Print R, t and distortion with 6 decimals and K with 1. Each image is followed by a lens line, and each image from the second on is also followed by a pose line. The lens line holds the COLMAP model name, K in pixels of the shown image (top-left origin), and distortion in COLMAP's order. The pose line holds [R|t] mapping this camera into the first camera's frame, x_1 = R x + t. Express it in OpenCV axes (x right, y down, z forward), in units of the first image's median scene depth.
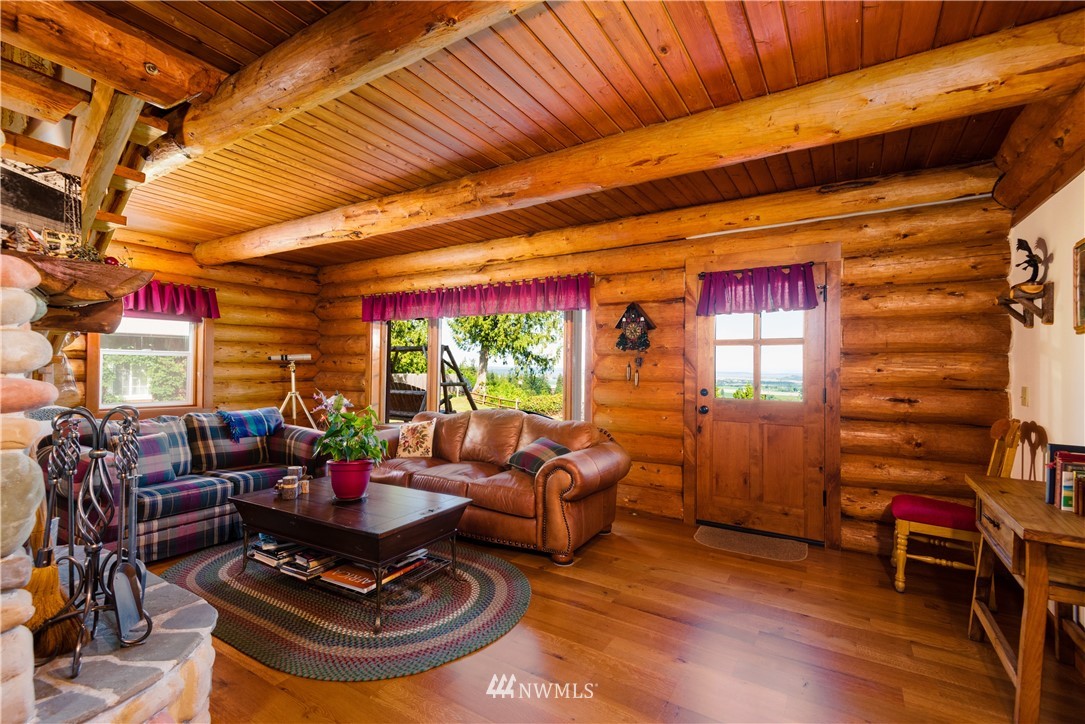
lens RADIAL K [[490.4, 0, 542.7], [0, 490.4, 364.0], [0, 0, 1]] dist [-0.013088, -0.000867]
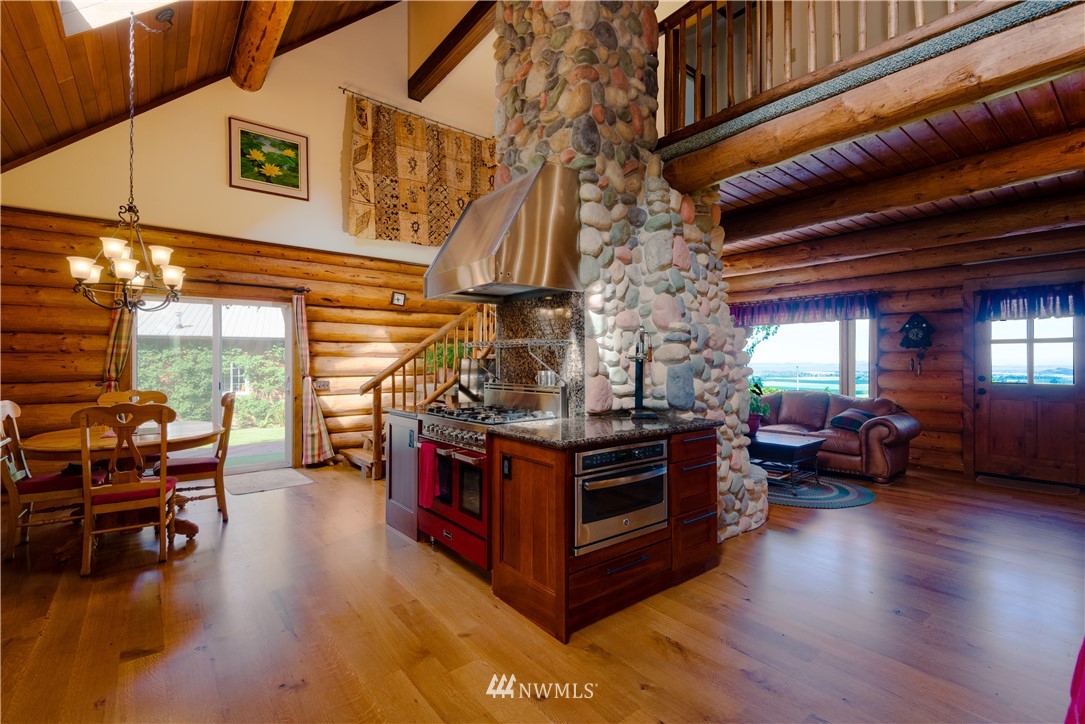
lens RADIAL K [[490.4, 0, 545.4], [0, 490.4, 366.1], [0, 0, 1]] dist [-0.013088, -0.000867]
pose [[0.936470, -0.012624, -0.350520, -0.347086], [0.016714, 0.999823, 0.008644, -0.008867], [0.350349, -0.013954, 0.936515, -0.715714]]
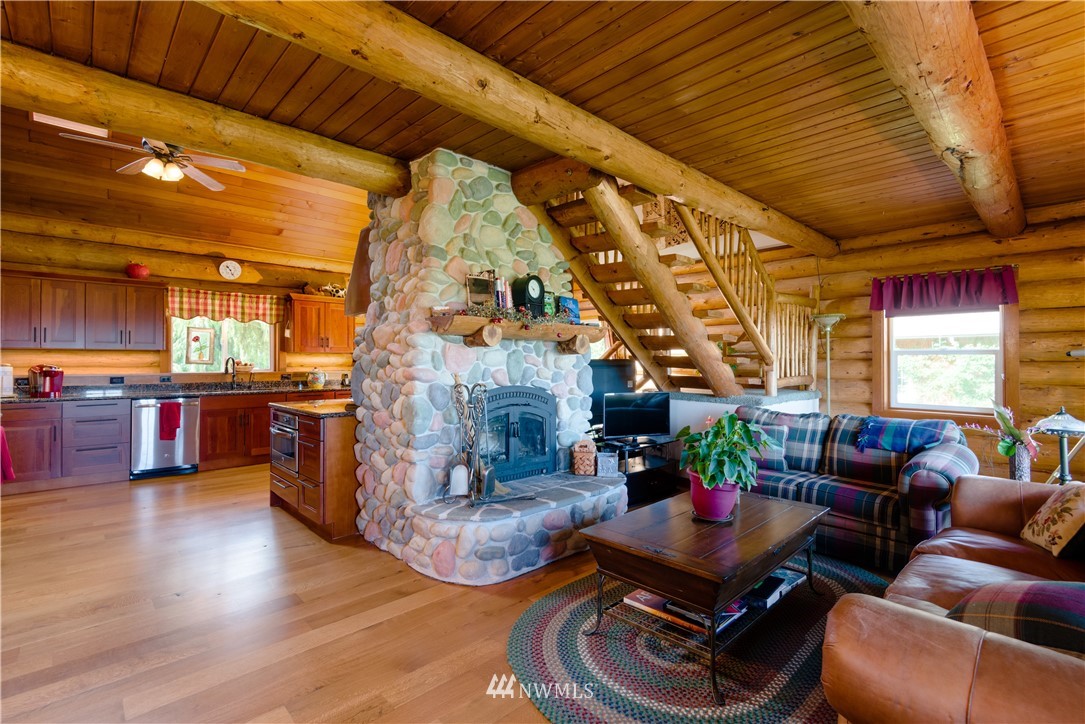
lens RADIAL K [[490.4, 0, 546.5], [0, 490.4, 360.5], [0, 0, 1]] dist [-0.013088, -0.000867]
pose [[-0.274318, -0.016689, -0.961494, 0.364995], [0.000573, 0.999846, -0.017519, 0.012033], [0.961639, -0.005357, -0.274267, 0.690305]]
